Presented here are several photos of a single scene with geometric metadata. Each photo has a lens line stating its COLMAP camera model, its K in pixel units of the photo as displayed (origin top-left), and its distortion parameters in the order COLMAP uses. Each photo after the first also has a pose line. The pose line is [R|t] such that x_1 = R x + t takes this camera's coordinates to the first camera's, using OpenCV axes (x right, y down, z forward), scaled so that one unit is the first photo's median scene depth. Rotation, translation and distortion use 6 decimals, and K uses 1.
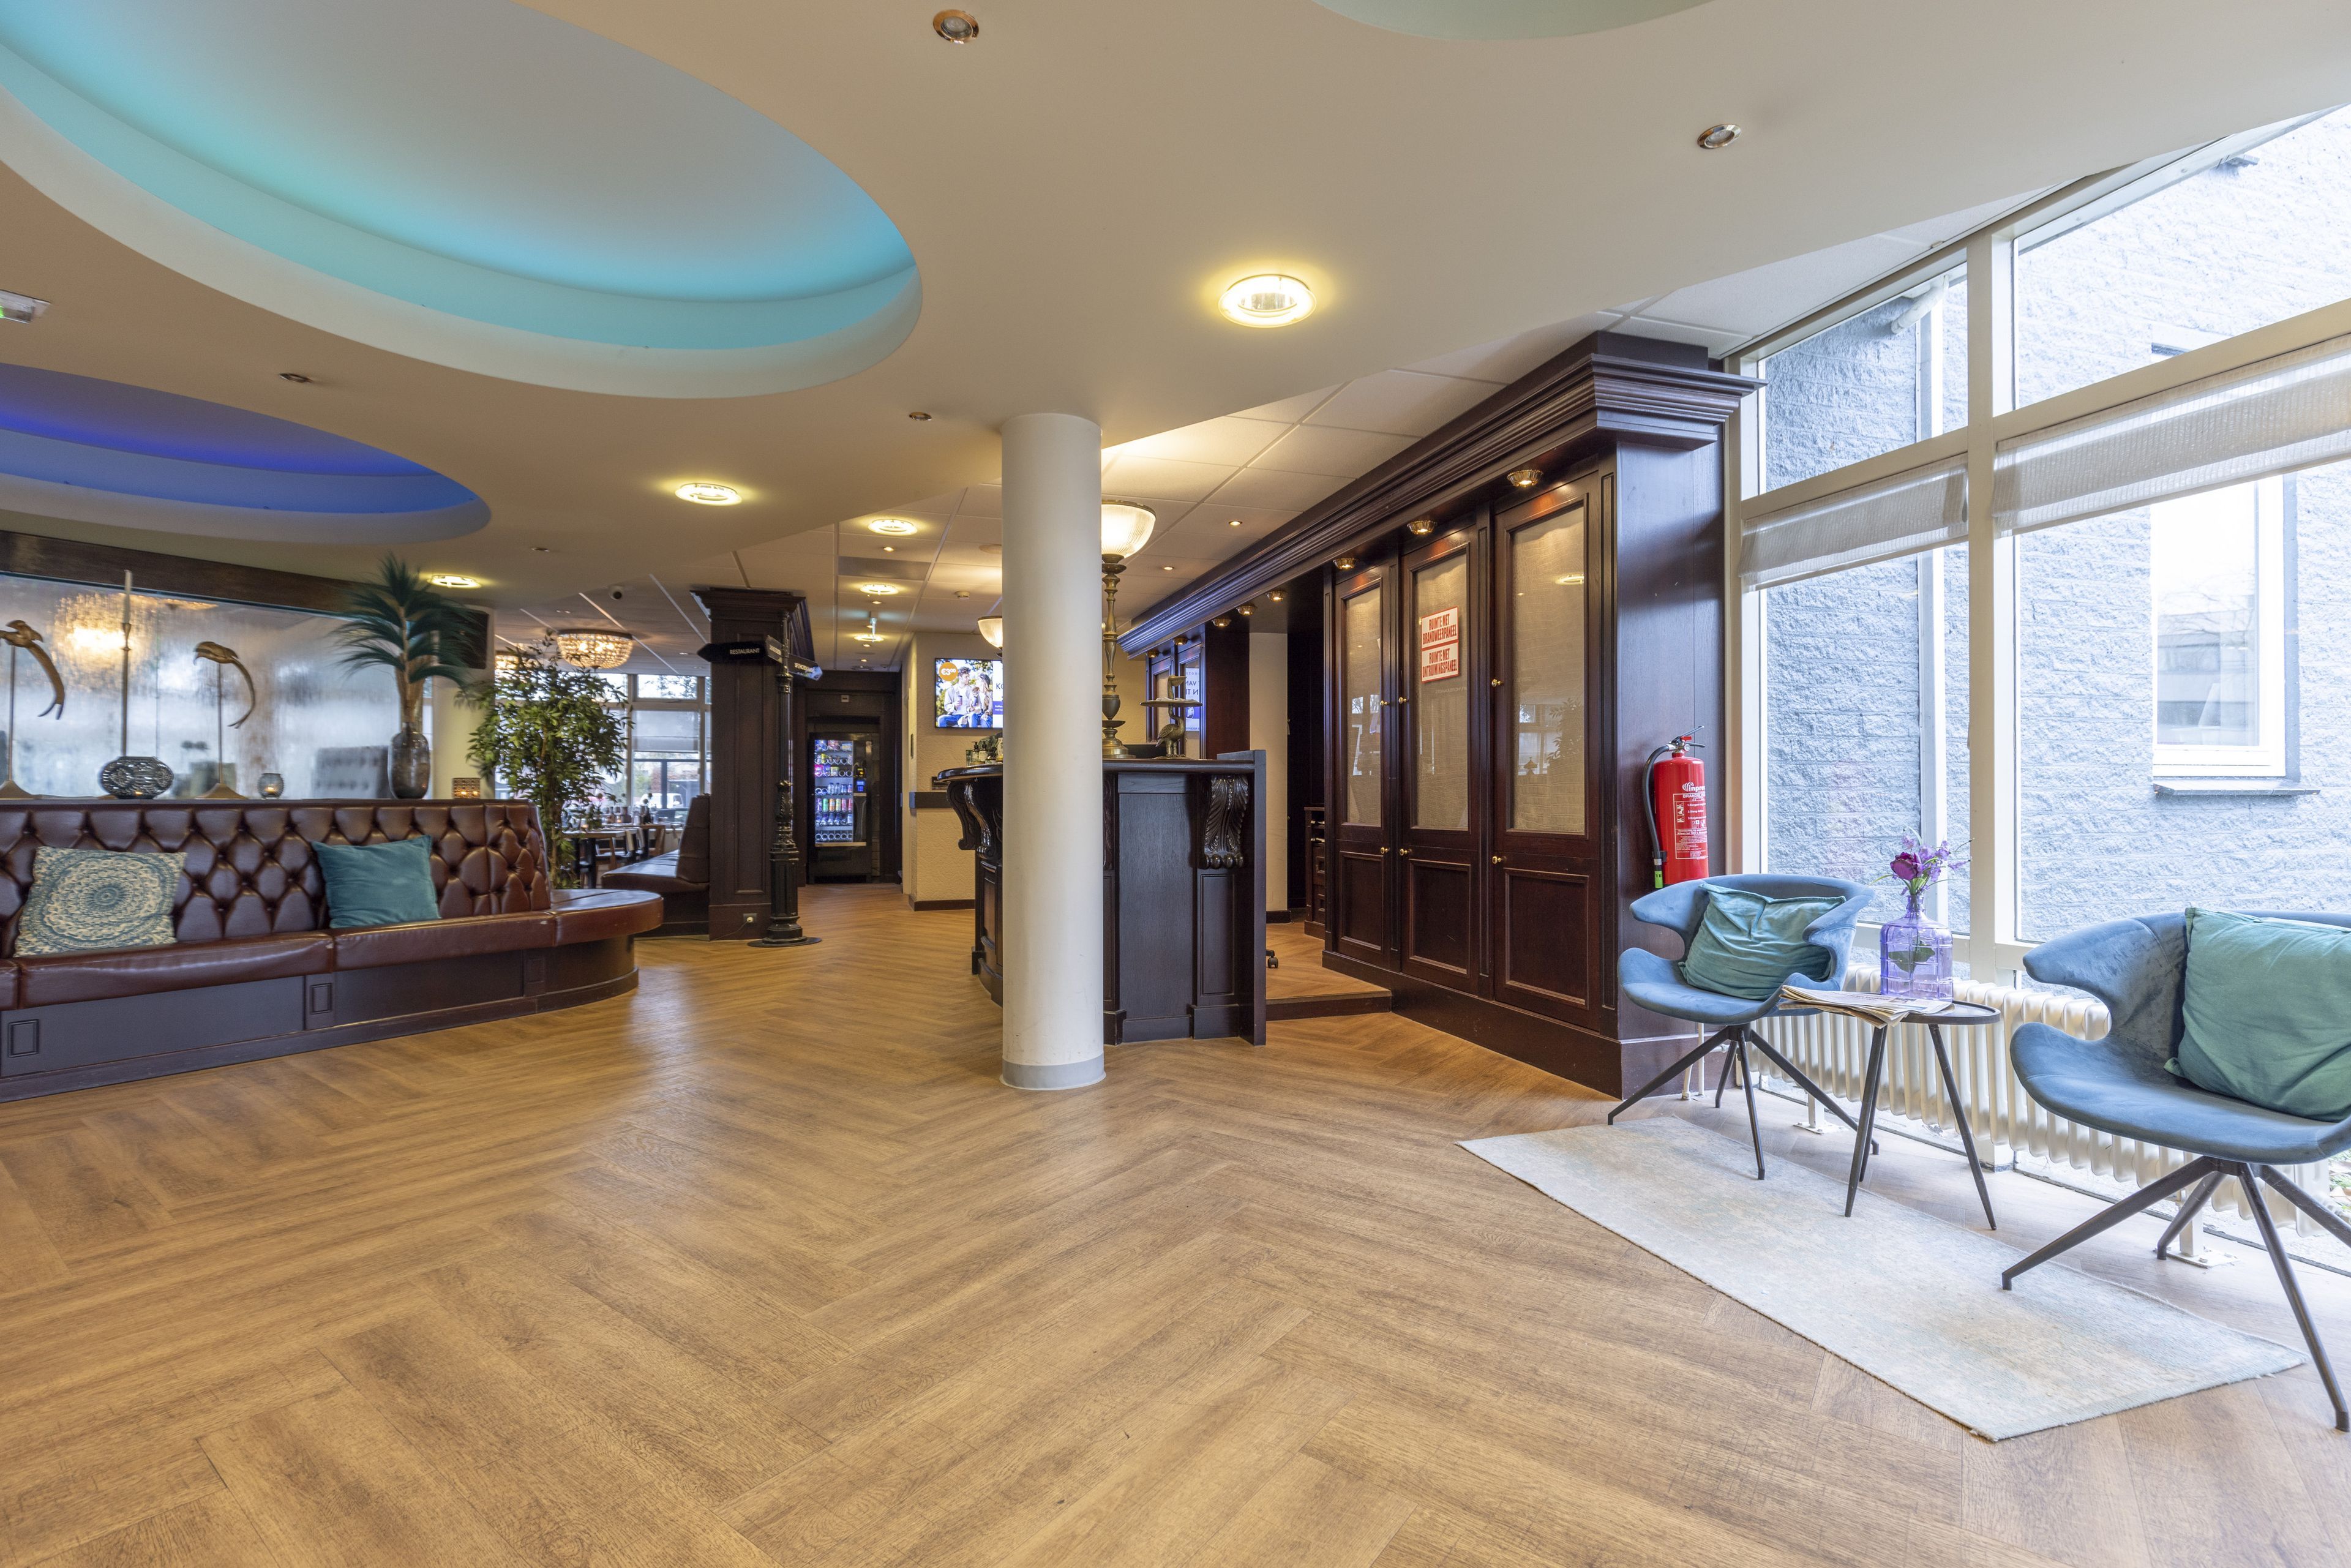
lens RADIAL K [[1105.7, 0, 1176.6], [0, 1105.7, 809.6], [0, 0, 1]] dist [-0.036575, 0.000002]
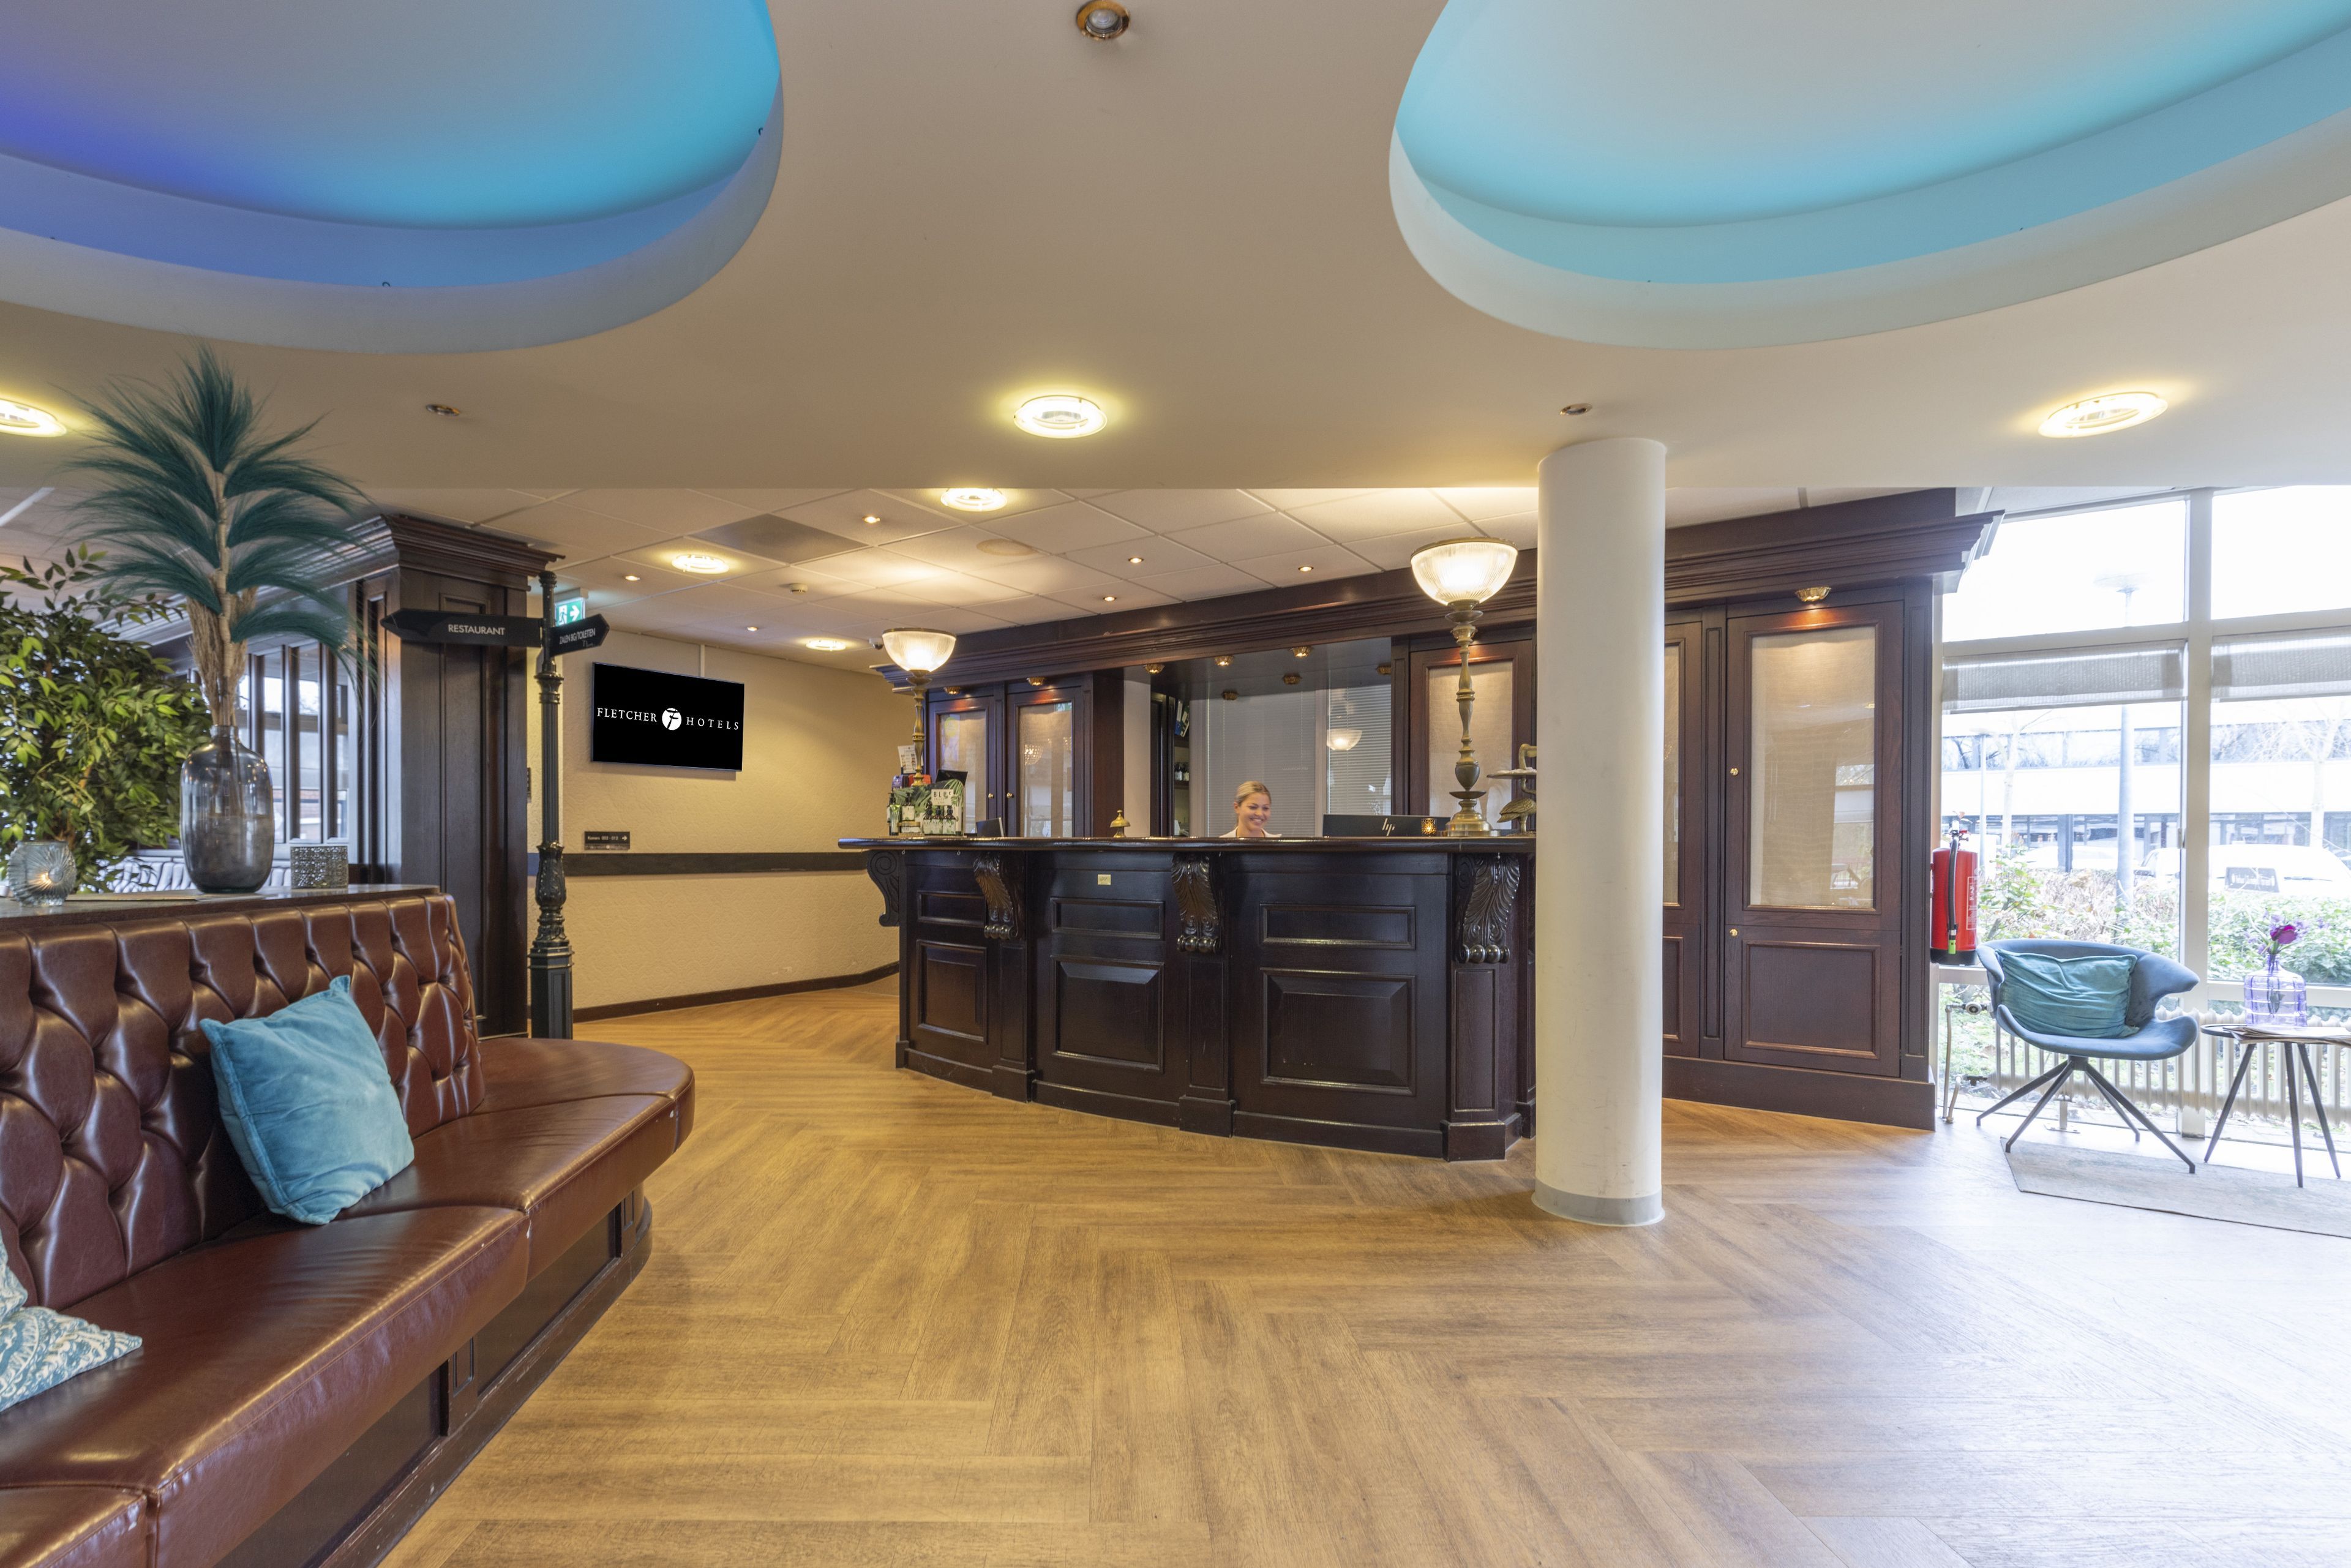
lens RADIAL K [[1096.0, 0, 1175.5], [0, 1096.0, 839.3], [0, 0, 1]] dist [0.001313, 0.000229]
pose [[0.792541, 0.006192, 0.609788, -0.971971], [-0.006578, 0.999977, -0.001603, -0.047236], [-0.609784, -0.002741, 0.792563, 0.544260]]
